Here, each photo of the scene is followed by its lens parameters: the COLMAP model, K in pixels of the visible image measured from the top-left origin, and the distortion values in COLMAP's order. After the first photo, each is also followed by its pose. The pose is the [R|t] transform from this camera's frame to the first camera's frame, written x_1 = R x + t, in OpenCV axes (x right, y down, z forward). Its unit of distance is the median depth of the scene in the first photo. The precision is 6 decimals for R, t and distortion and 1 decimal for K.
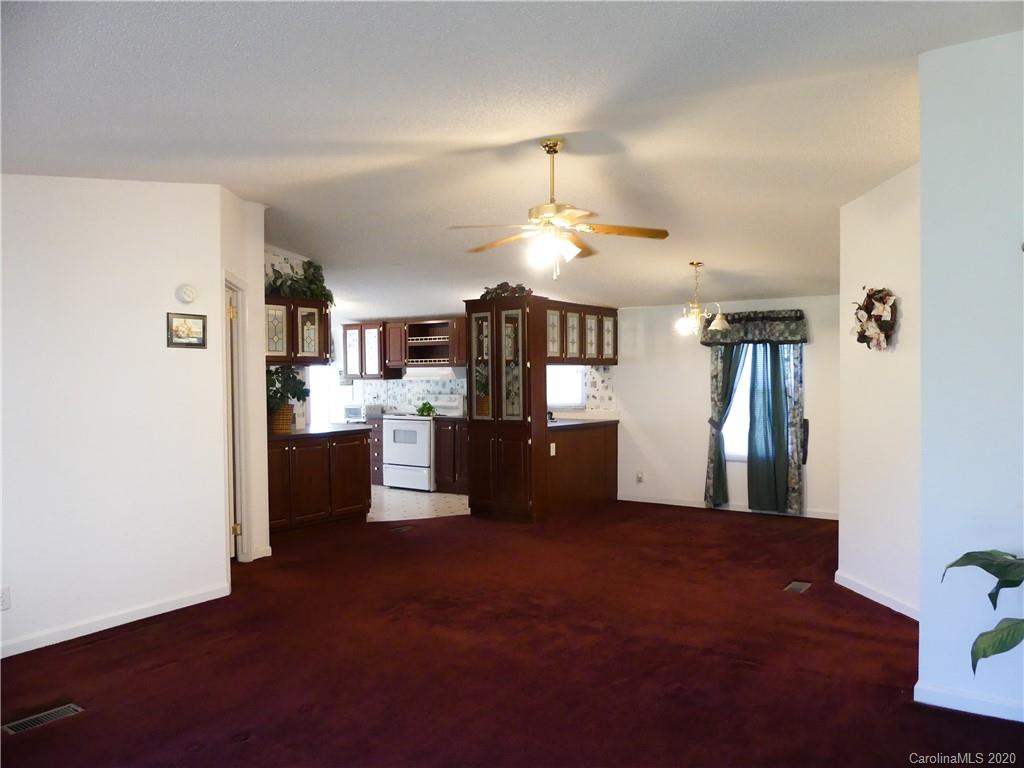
lens RADIAL K [[764.8, 0, 527.4], [0, 764.8, 383.9], [0, 0, 1]] dist [-0.036943, 0.001783]
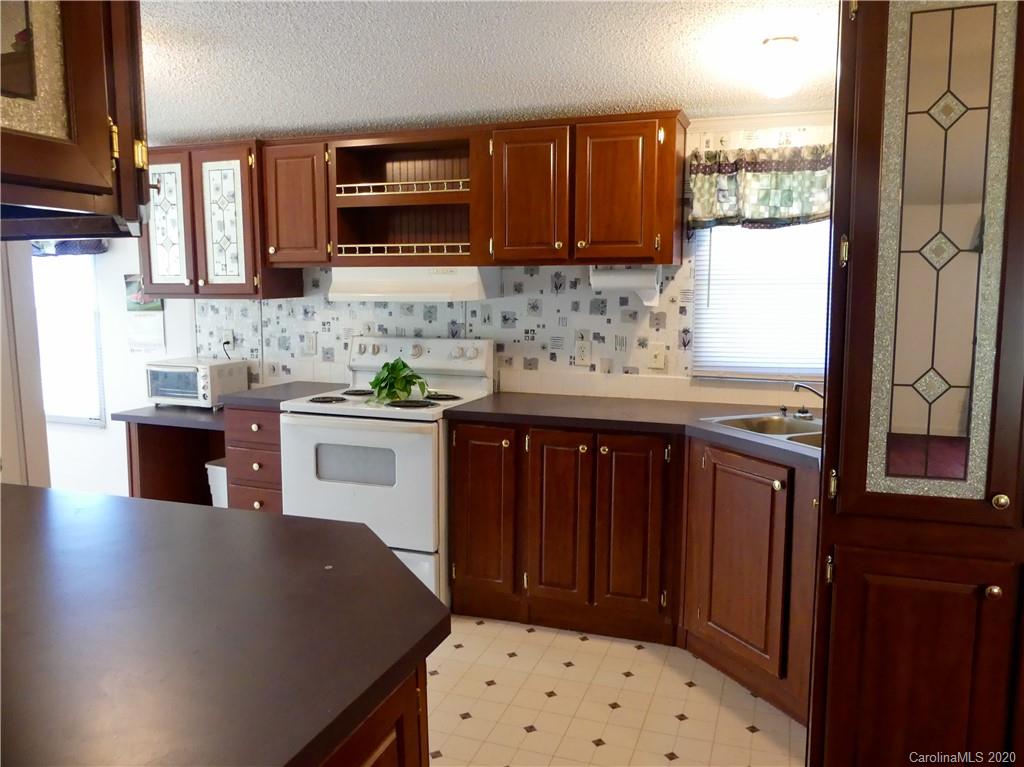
lens RADIAL K [[786.3, 0, 524.8], [0, 786.3, 383.4], [0, 0, 1]] dist [-0.009346, 0.009274]
pose [[0.966478, -0.021747, 0.255827, -0.179860], [-0.005802, 0.994302, 0.106445, -0.006630], [-0.256684, -0.104361, 0.960844, 0.650853]]
